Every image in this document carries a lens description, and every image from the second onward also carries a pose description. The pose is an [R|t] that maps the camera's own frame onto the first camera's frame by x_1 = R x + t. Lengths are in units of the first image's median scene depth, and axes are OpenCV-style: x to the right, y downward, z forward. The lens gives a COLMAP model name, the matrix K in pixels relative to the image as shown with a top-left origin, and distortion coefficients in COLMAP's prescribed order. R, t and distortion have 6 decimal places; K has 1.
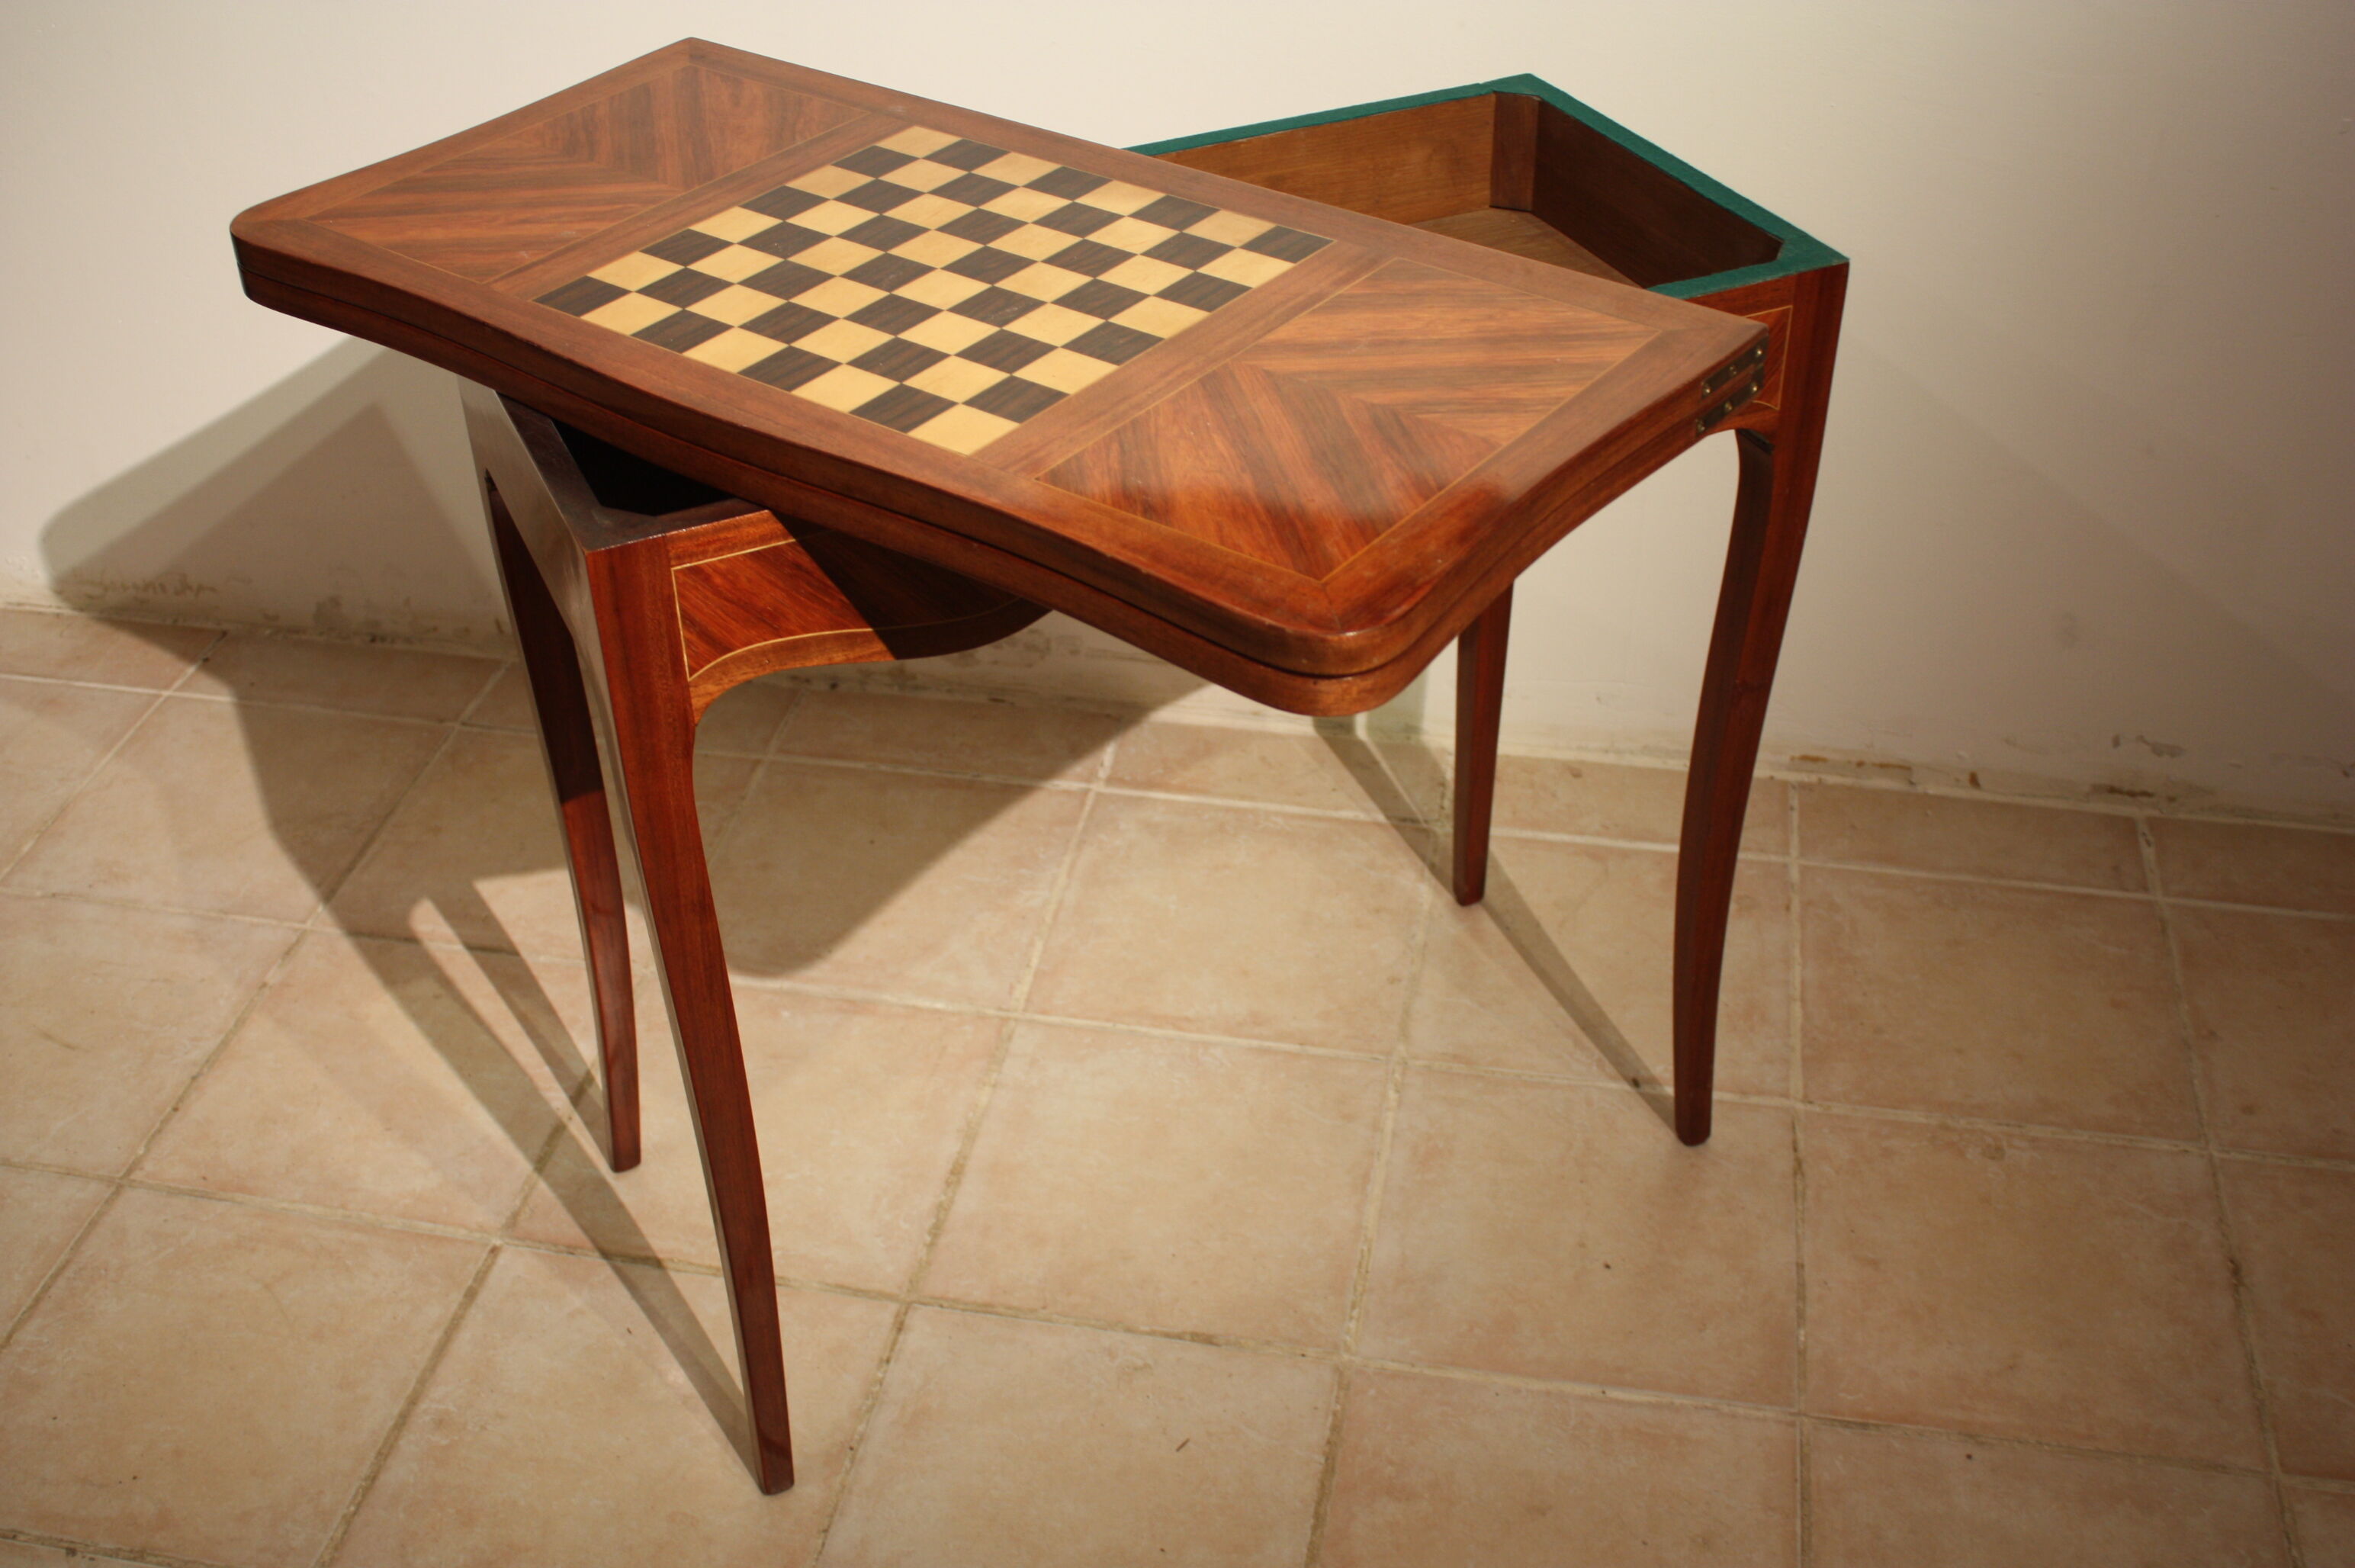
lens RADIAL K [[2410.1, 0, 1181.8], [0, 2410.1, 756.5], [0, 0, 1]] dist [-0.135278, 0.135286]
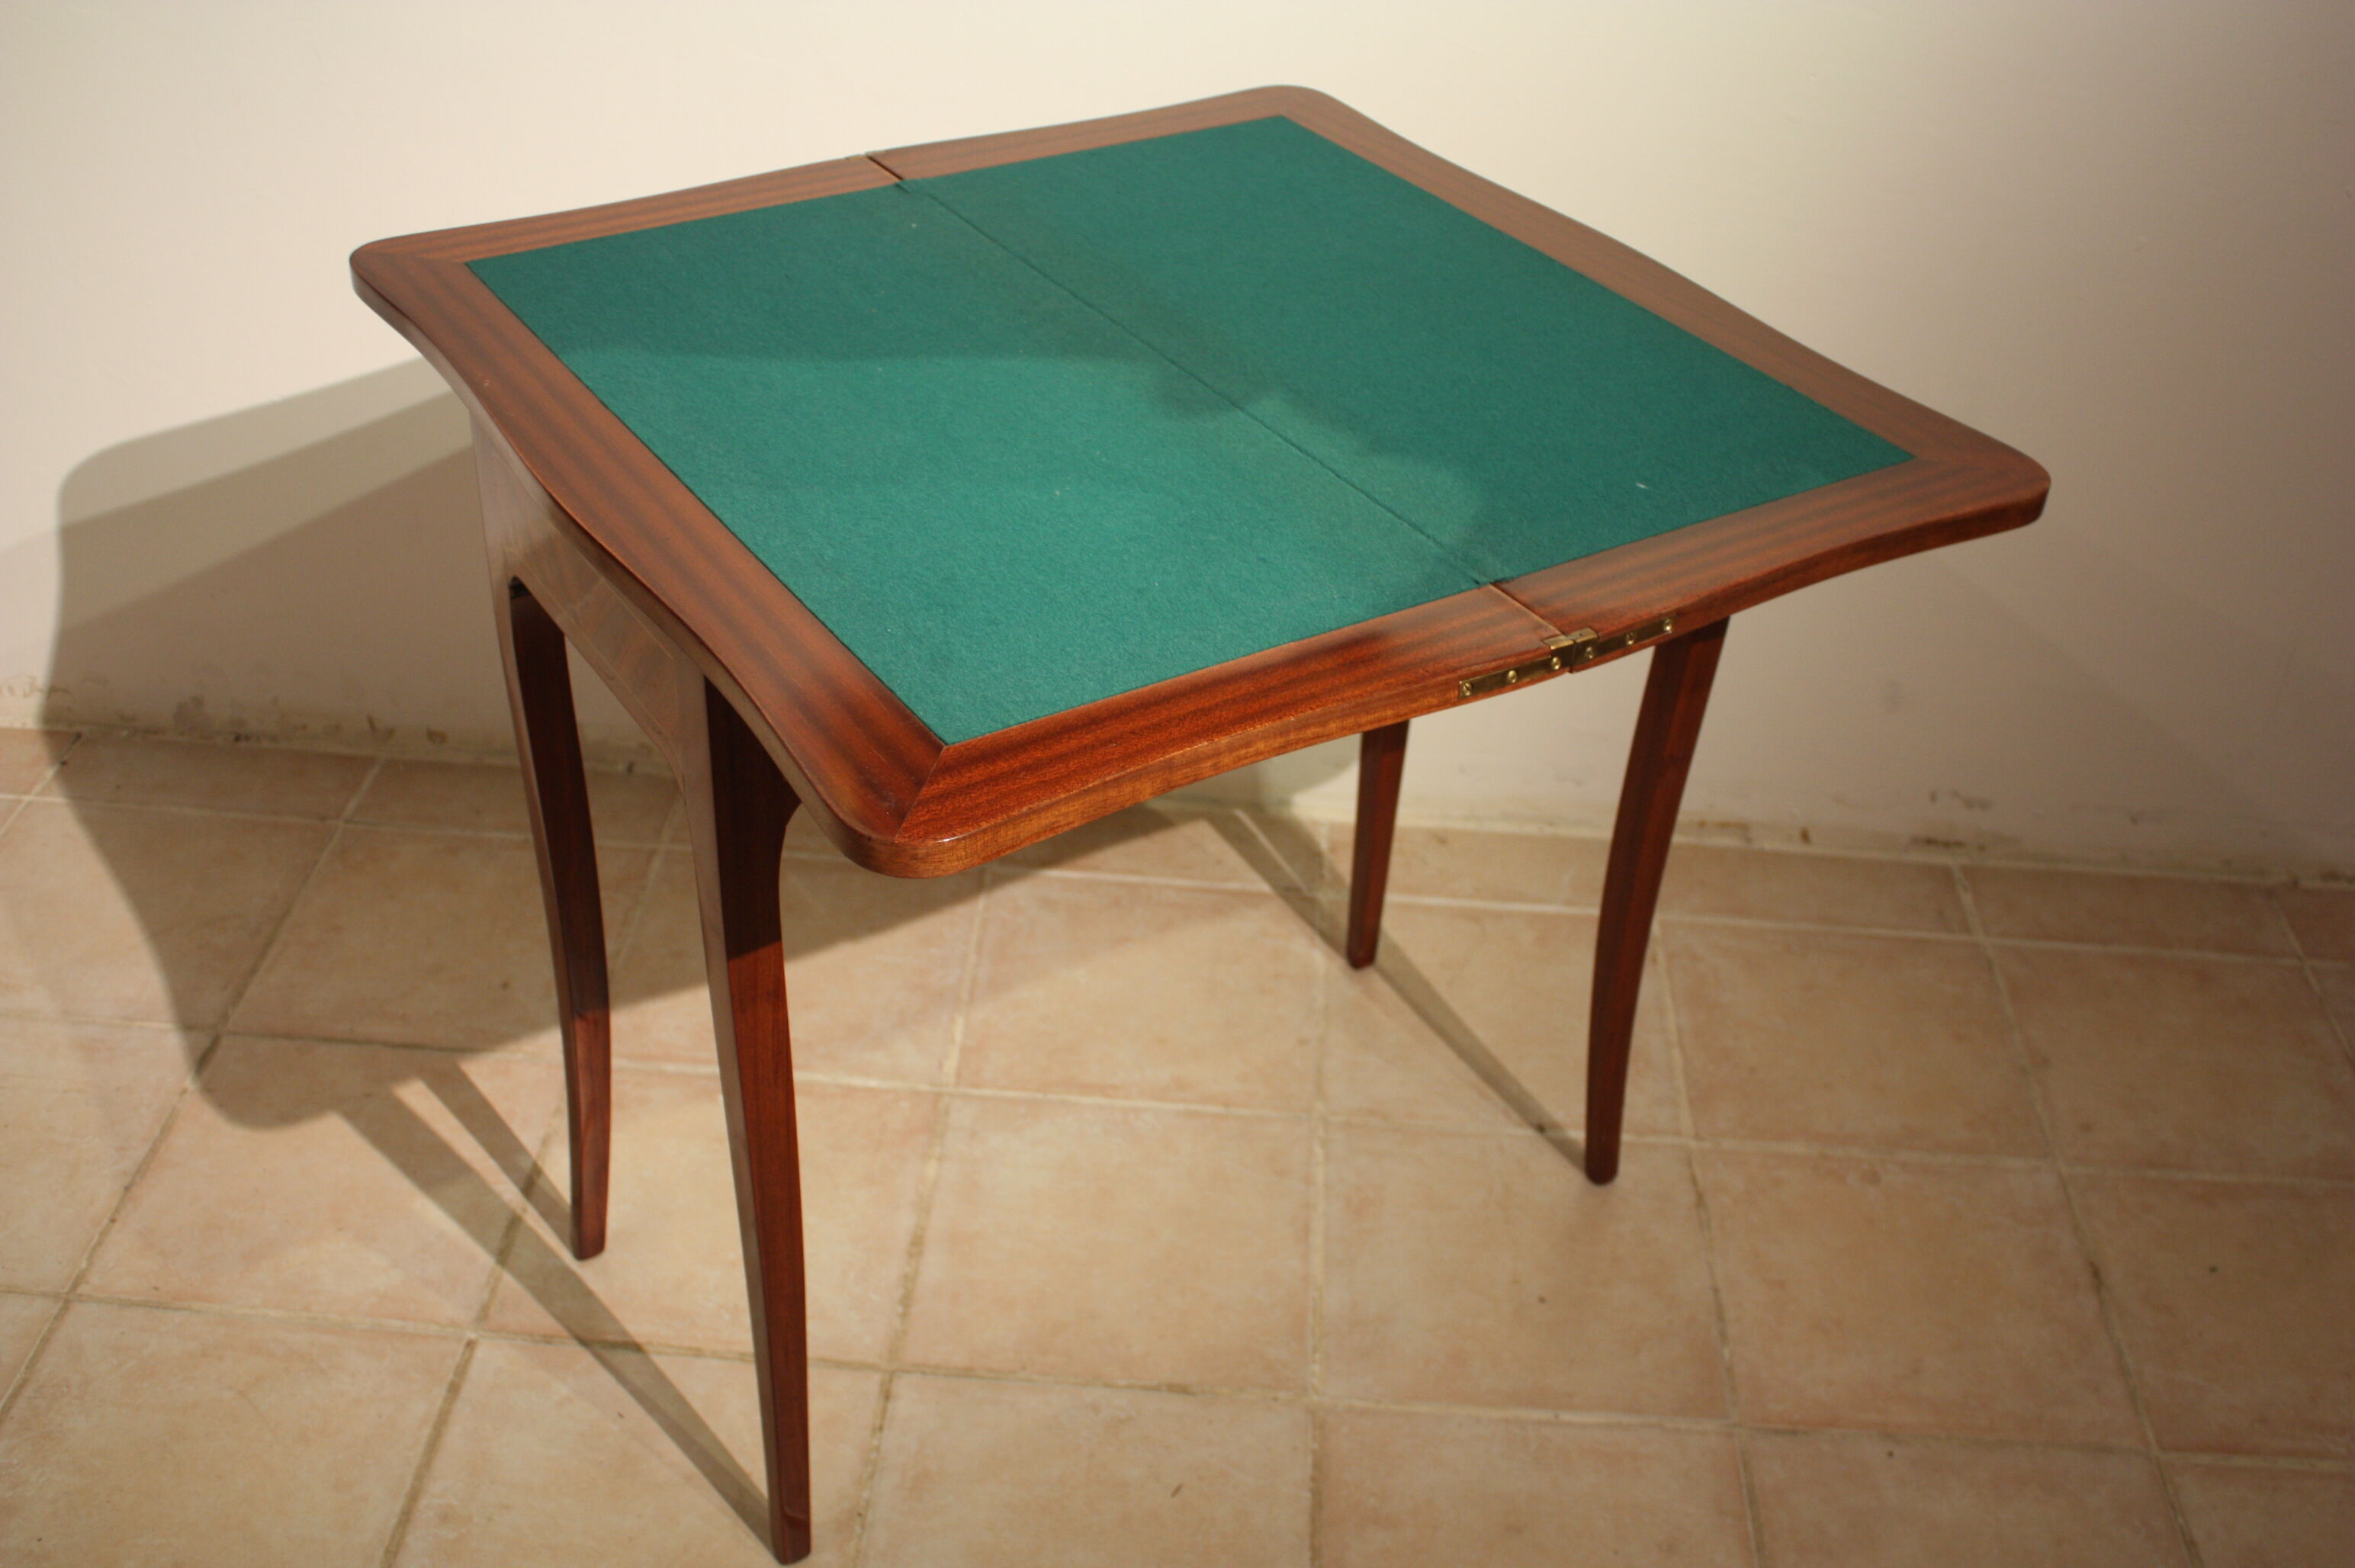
lens RADIAL K [[2391.4, 0, 1177.5], [0, 2391.4, 784.0], [0, 0, 1]] dist [-0.132970, 0.137745]
pose [[0.989881, -0.025081, 0.139665, -0.122261], [0.027444, 0.999511, -0.015019, -0.006592], [-0.139220, 0.018700, 0.990085, -0.035670]]
